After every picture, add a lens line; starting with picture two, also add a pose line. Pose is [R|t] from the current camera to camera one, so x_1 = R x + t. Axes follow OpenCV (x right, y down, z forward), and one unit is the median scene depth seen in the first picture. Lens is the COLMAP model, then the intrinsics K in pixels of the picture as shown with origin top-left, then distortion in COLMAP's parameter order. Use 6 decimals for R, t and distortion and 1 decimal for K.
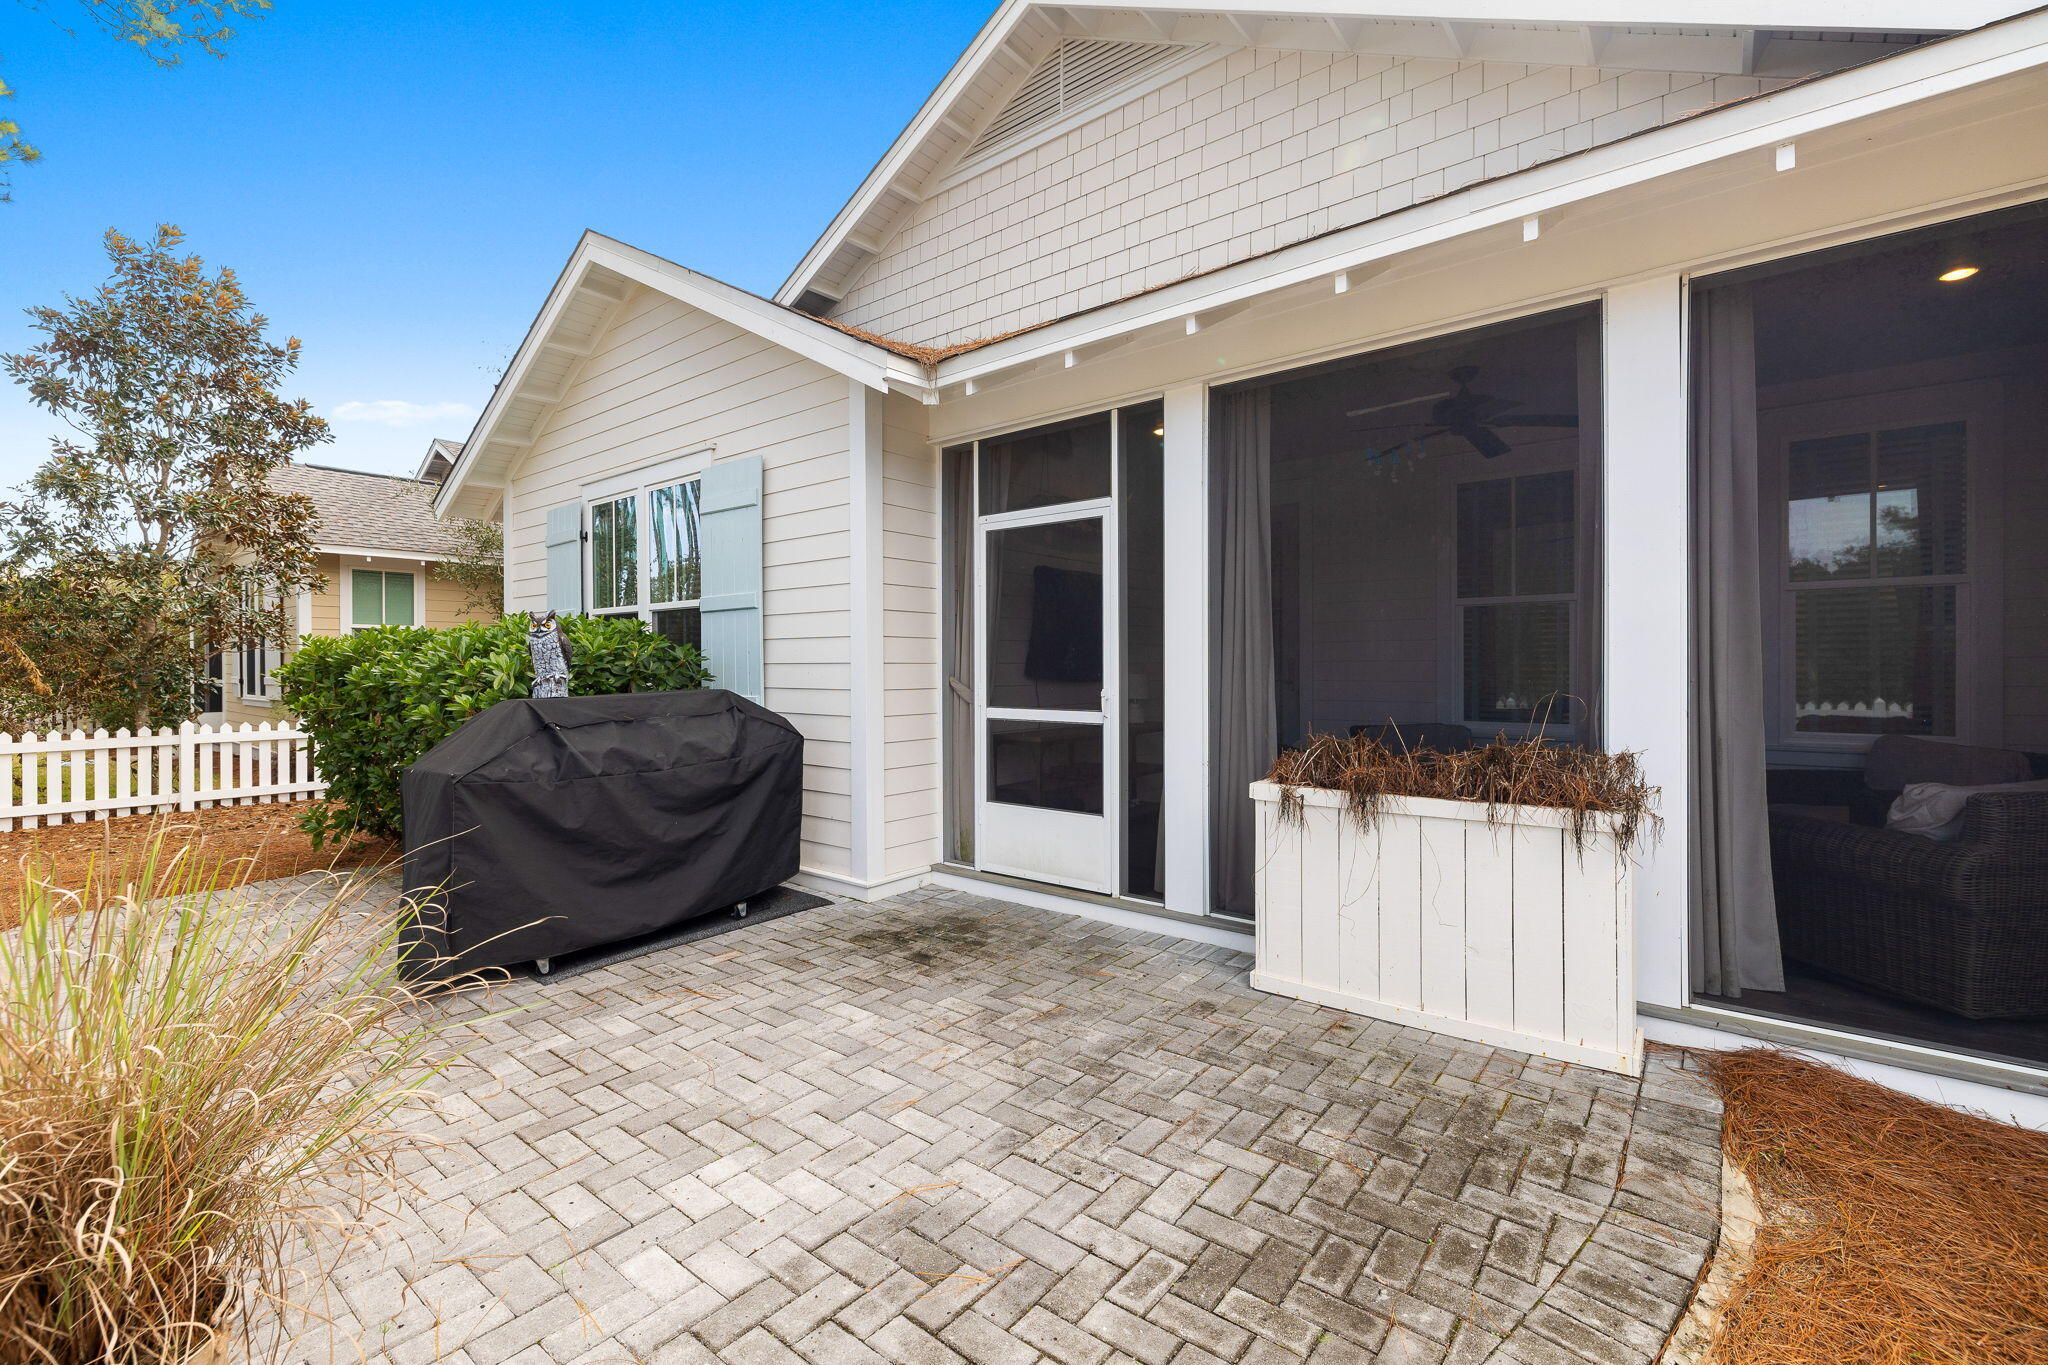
lens RADIAL K [[867.4, 0, 1022.7], [0, 867.4, 672.0], [0, 0, 1]] dist [-0.000043, -0.000308]
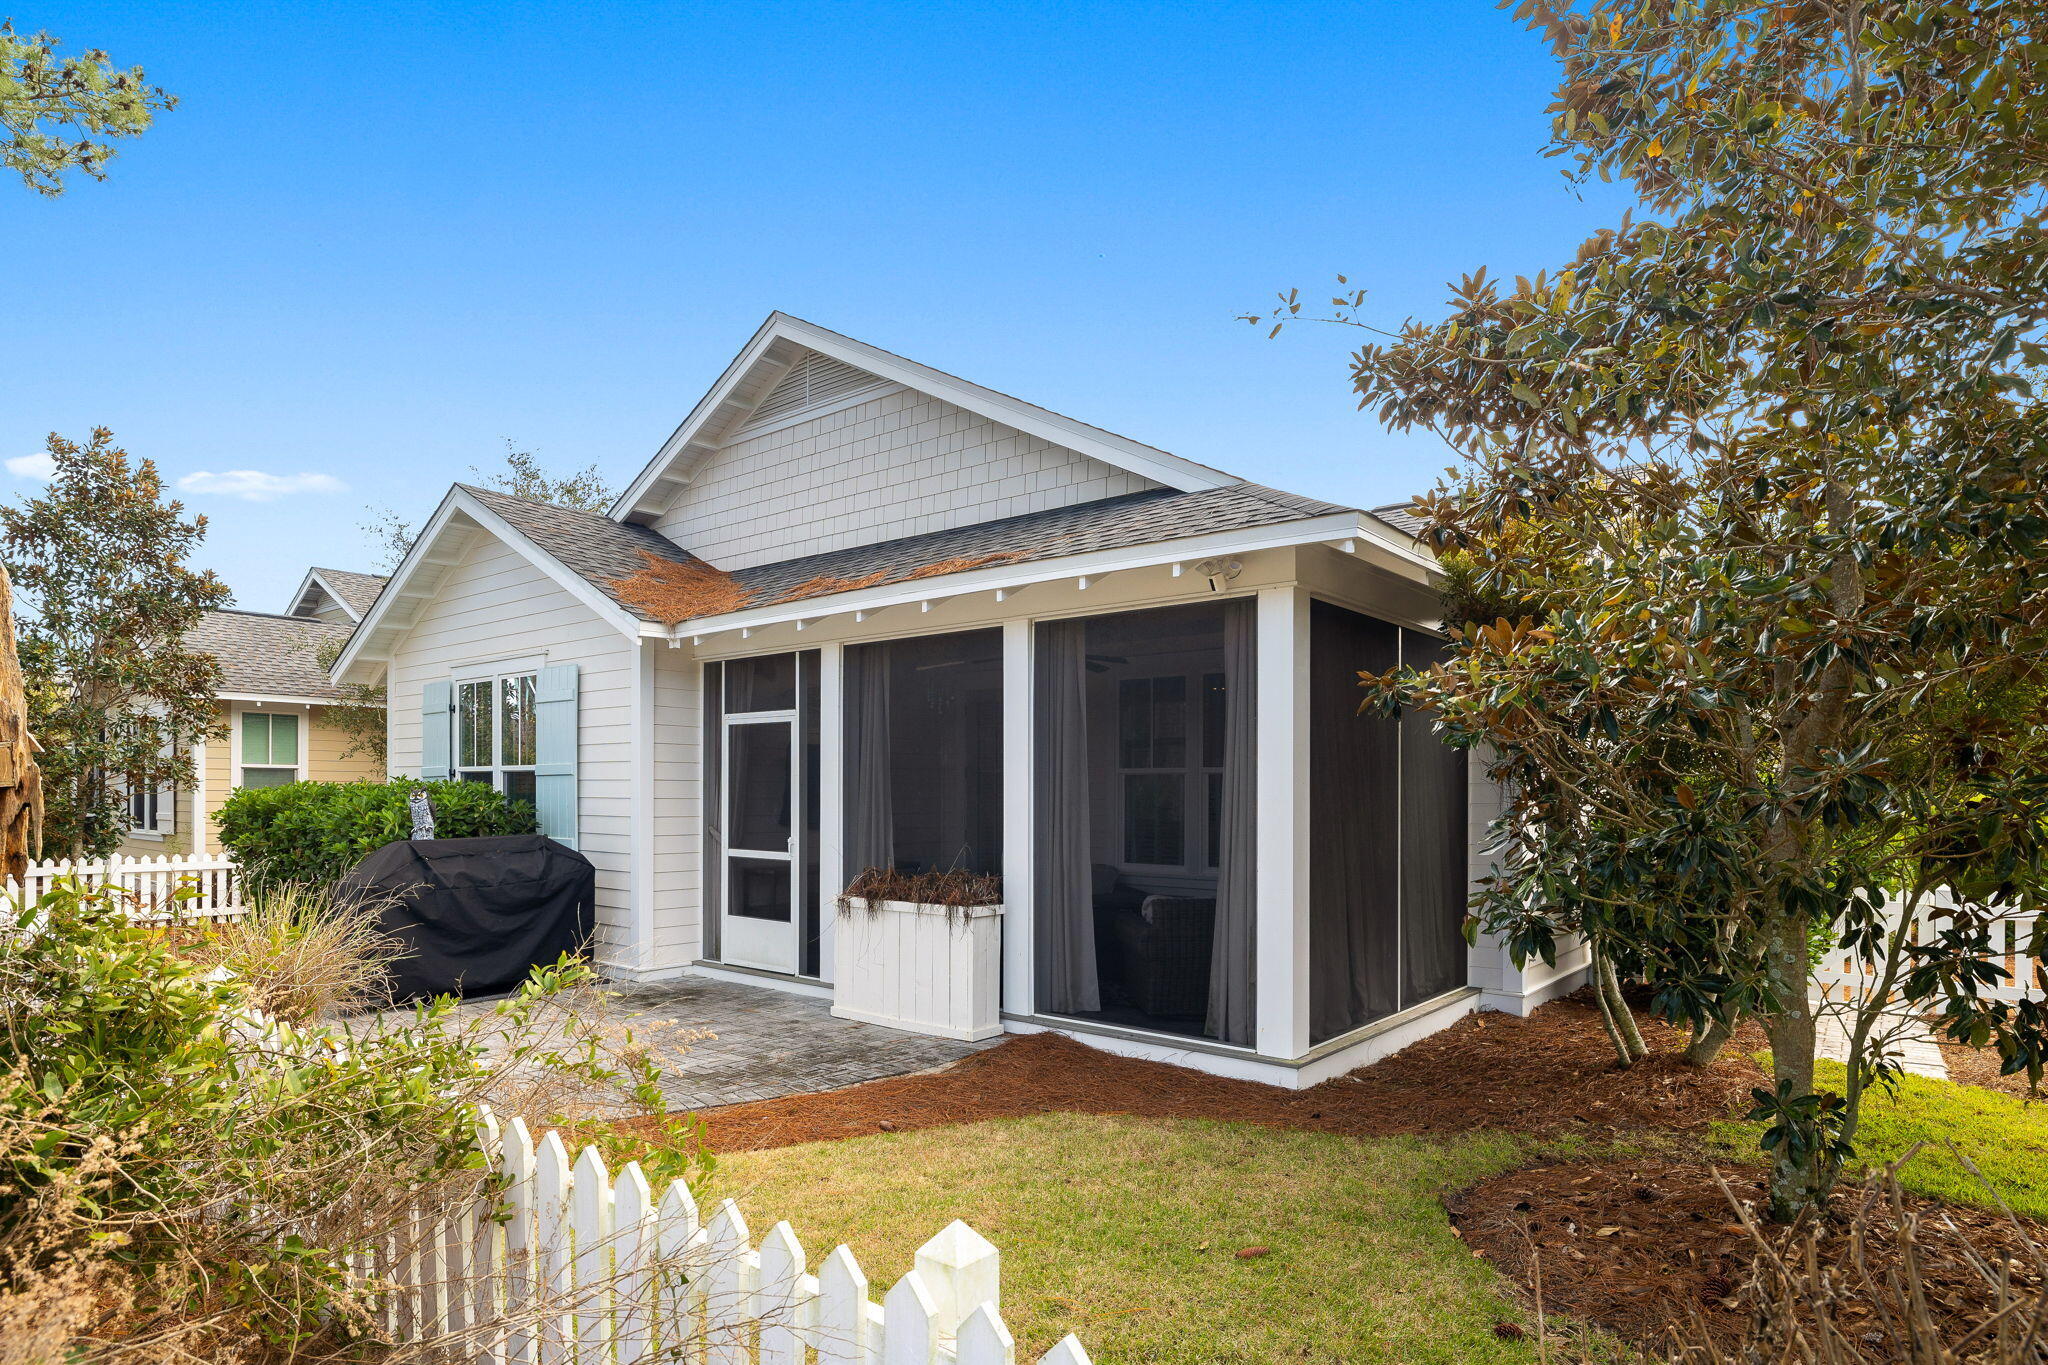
lens RADIAL K [[1117.6, 0, 1023.1], [0, 1117.6, 804.3], [0, 0, 1]] dist [0.000358, 0.001675]
pose [[0.999890, 0.010004, -0.010983, 0.507635], [-0.009986, 0.999949, 0.001682, -0.043889], [0.010999, -0.001573, 0.999938, -0.910633]]
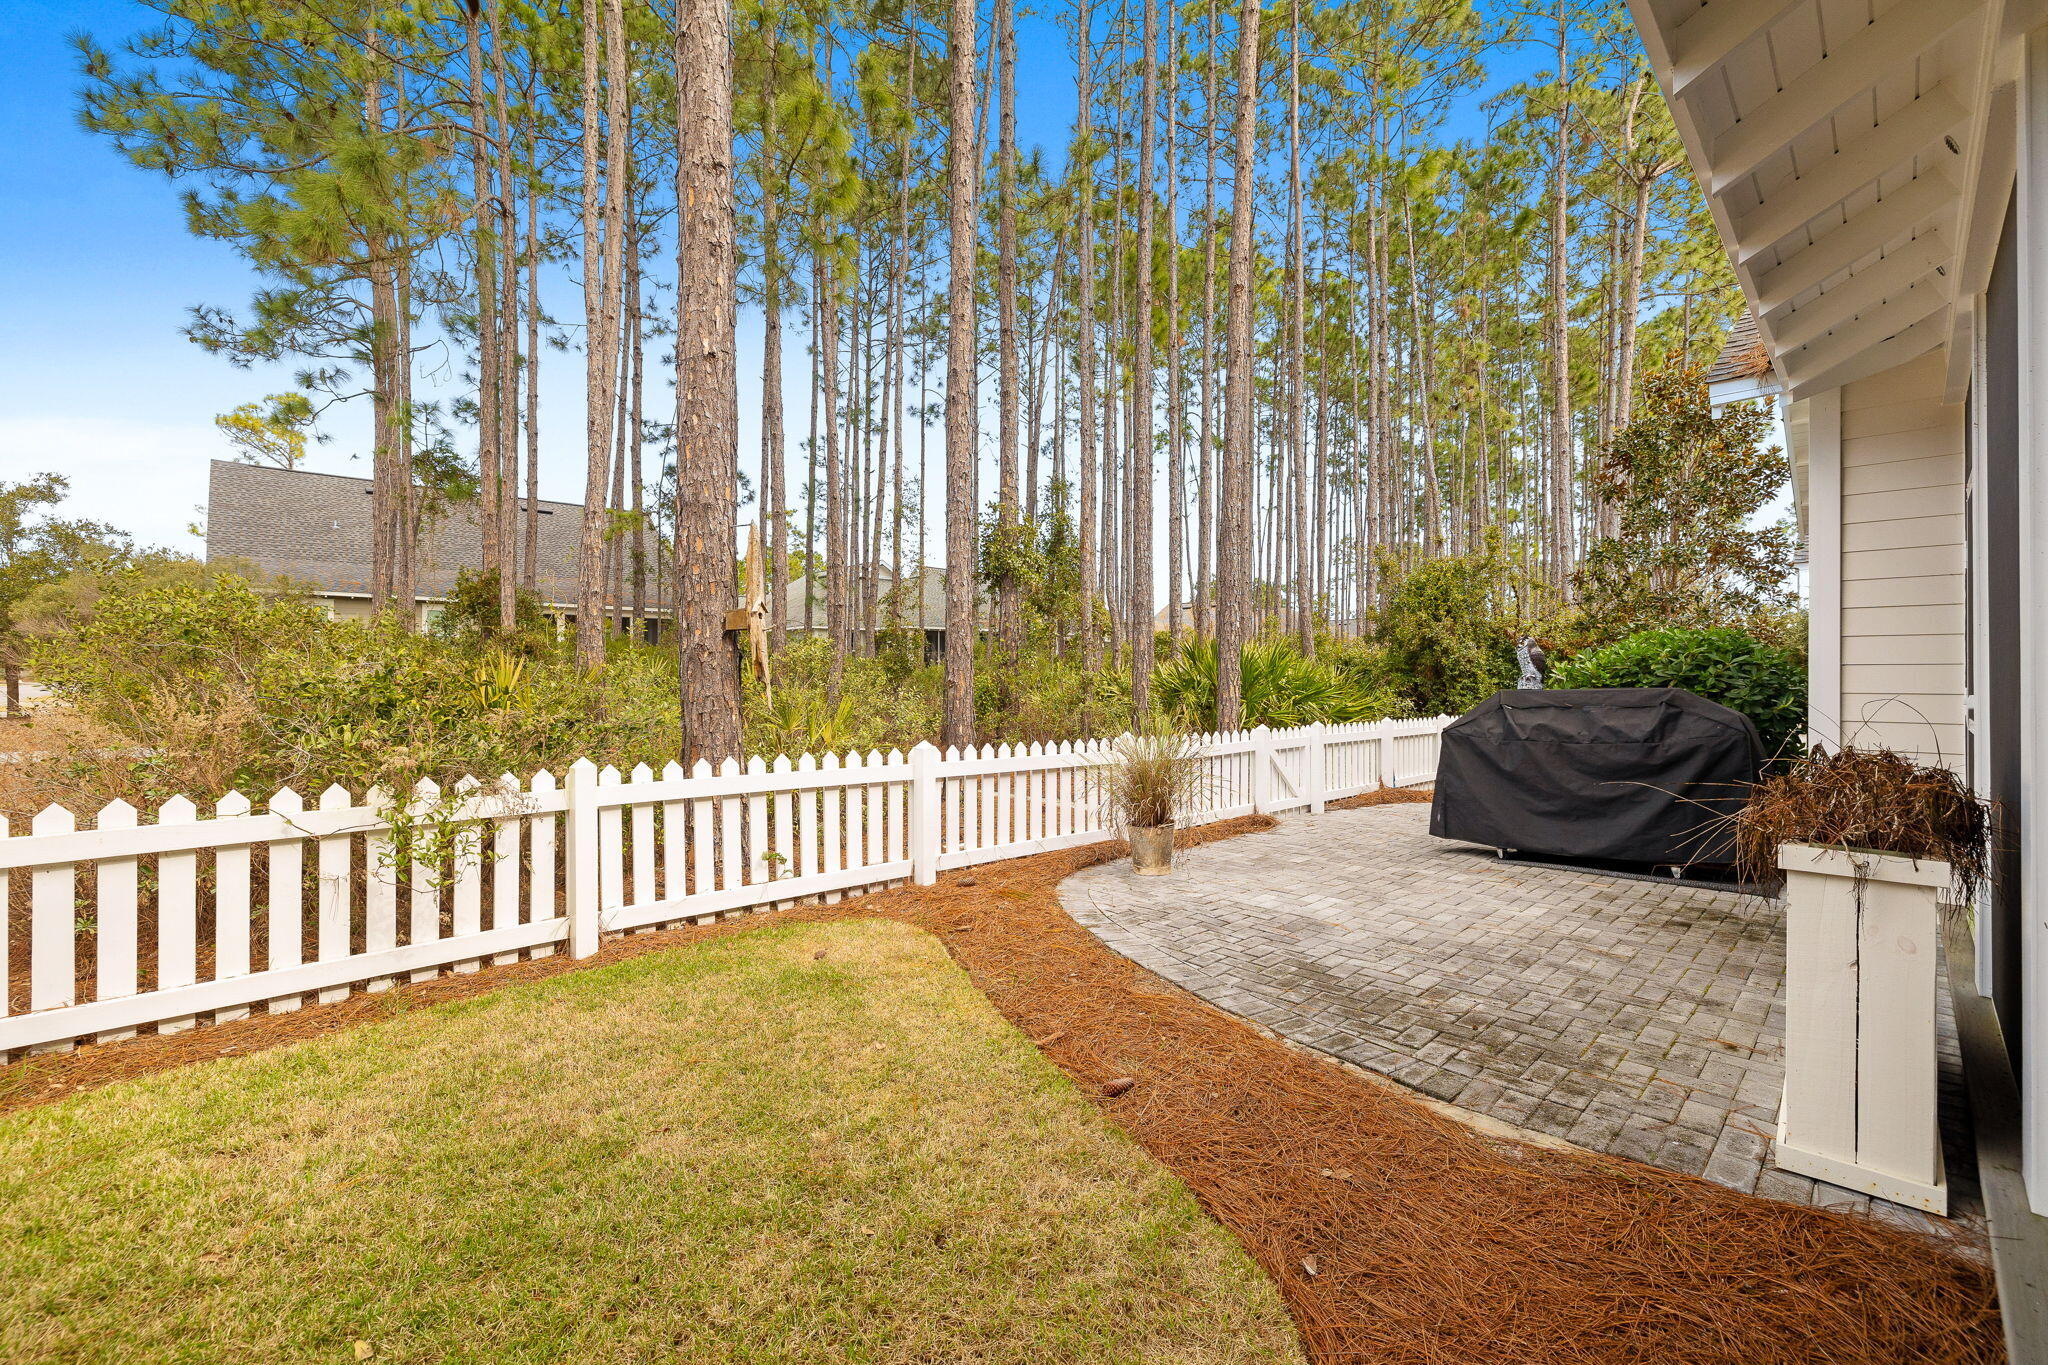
lens RADIAL K [[861.5, 0, 1007.7], [0, 861.5, 659.9], [0, 0, 1]] dist [0.000838, 0.000373]
pose [[-0.123691, -0.017247, -0.992171, 0.964615], [-0.004182, 0.999849, -0.016859, 0.005347], [0.992312, 0.002064, -0.123745, 0.229615]]
